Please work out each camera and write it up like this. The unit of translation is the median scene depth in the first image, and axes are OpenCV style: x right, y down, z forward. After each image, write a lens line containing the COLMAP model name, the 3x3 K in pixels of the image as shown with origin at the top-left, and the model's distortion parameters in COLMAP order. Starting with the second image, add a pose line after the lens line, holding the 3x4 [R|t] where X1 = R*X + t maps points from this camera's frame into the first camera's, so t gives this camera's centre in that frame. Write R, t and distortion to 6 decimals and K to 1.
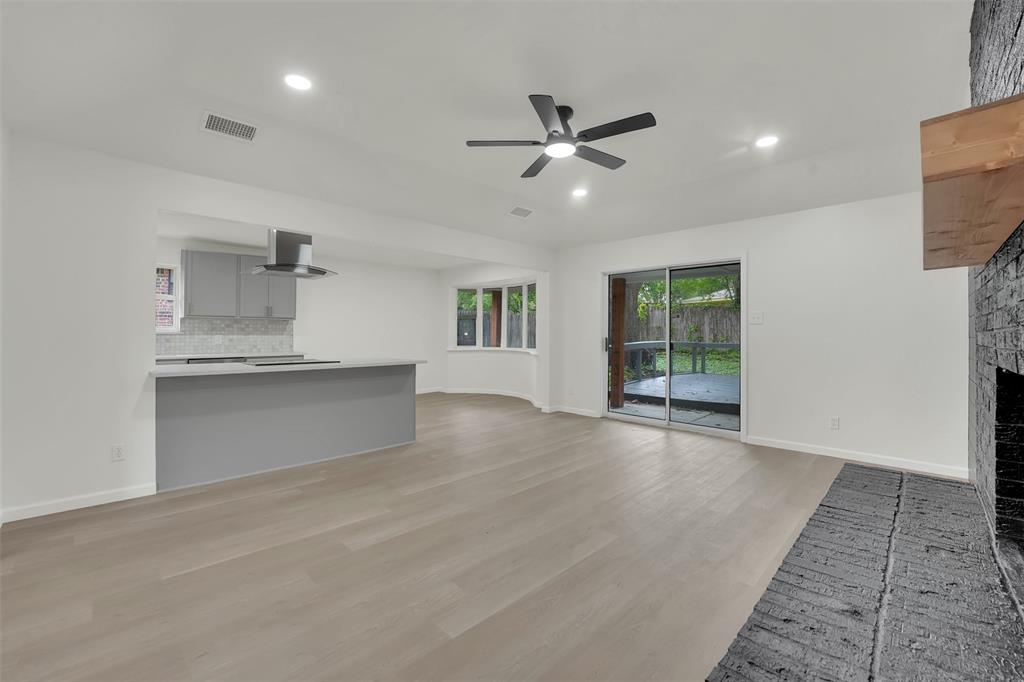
lens RADIAL K [[433.4, 0, 515.3], [0, 433.4, 335.1], [0, 0, 1]] dist [-0.001488, -0.000089]
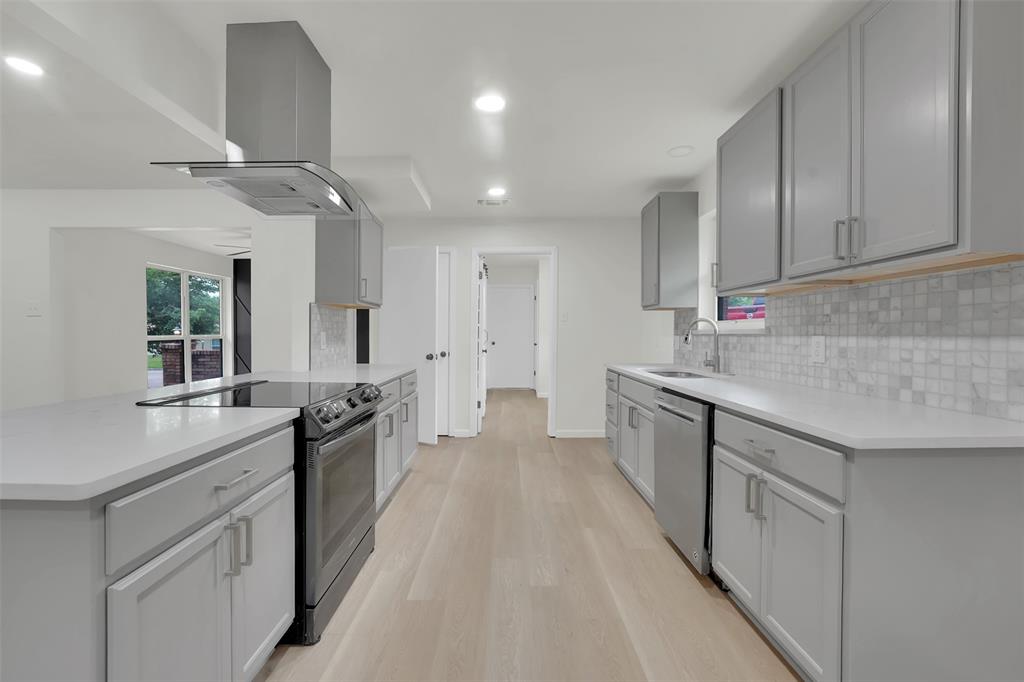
lens RADIAL K [[423.7, 0, 513.6], [0, 423.7, 339.7], [0, 0, 1]] dist [-0.021241, -0.000178]
pose [[-0.691546, 0.002418, -0.722328, -0.261023], [-0.007037, 0.999924, 0.010084, 0.000646], [0.722298, 0.012056, -0.691477, 1.007528]]
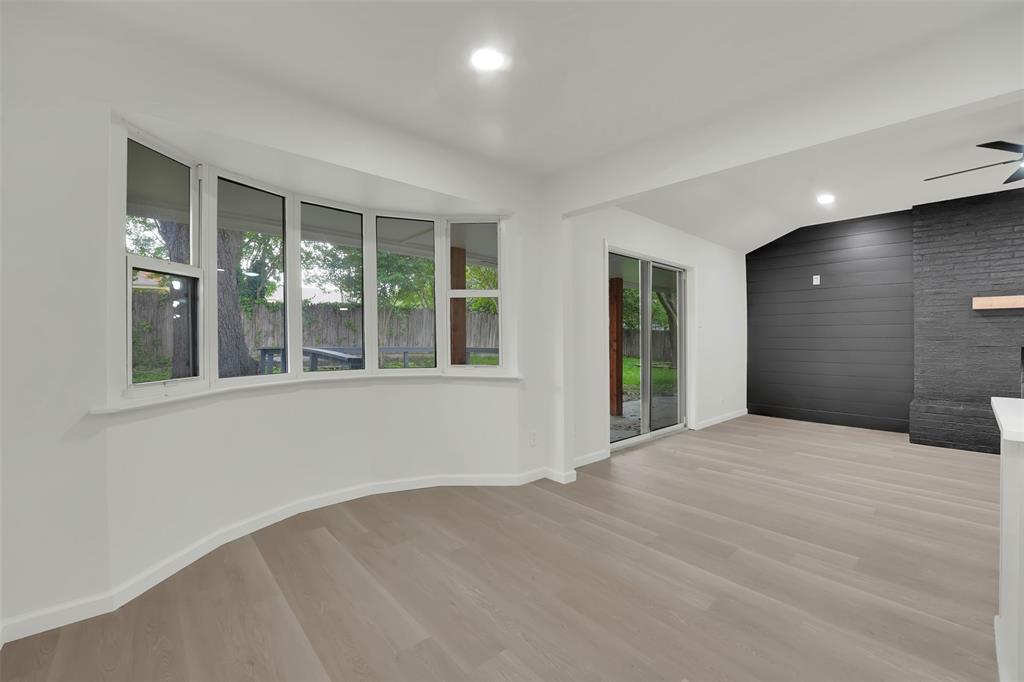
lens RADIAL K [[430.2, 0, 513.0], [0, 430.2, 333.3], [0, 0, 1]] dist [-0.010422, 0.000083]
pose [[0.029309, 0.005867, 0.999553, -0.476386], [0.000913, 0.999982, -0.005896, -0.000593], [-0.999570, 0.001085, 0.029303, 1.066569]]
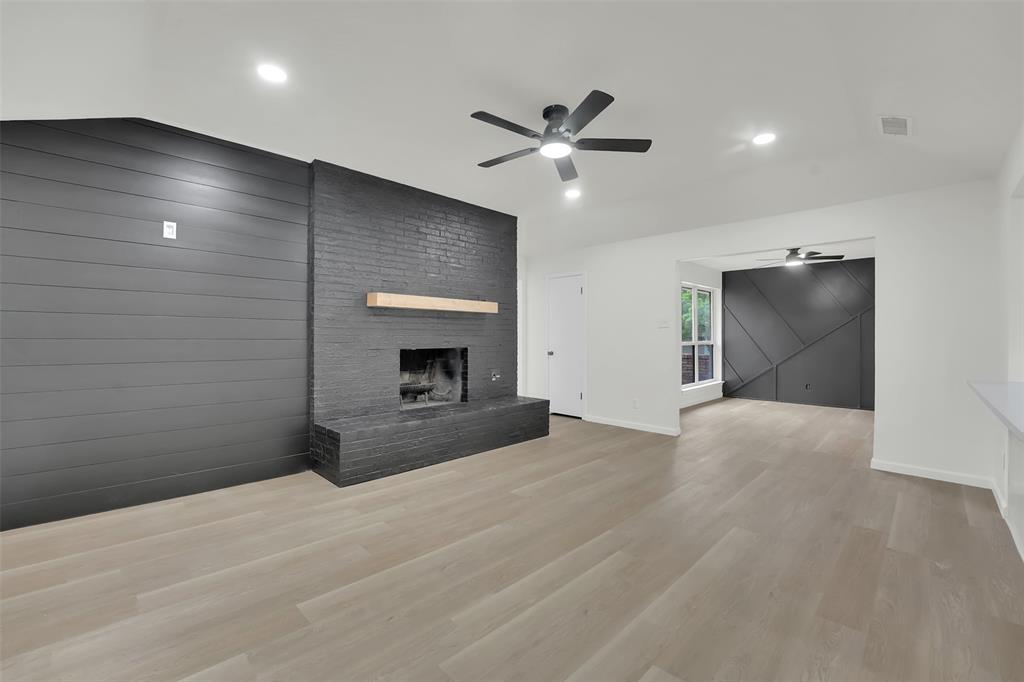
lens RADIAL K [[433.4, 0, 515.3], [0, 433.4, 335.1], [0, 0, 1]] dist [-0.001488, -0.000089]
pose [[-0.999866, -0.007547, -0.014542, 0.100139], [-0.007451, 0.999950, -0.006646, -0.000206], [0.014592, -0.006537, -0.999872, 0.931253]]
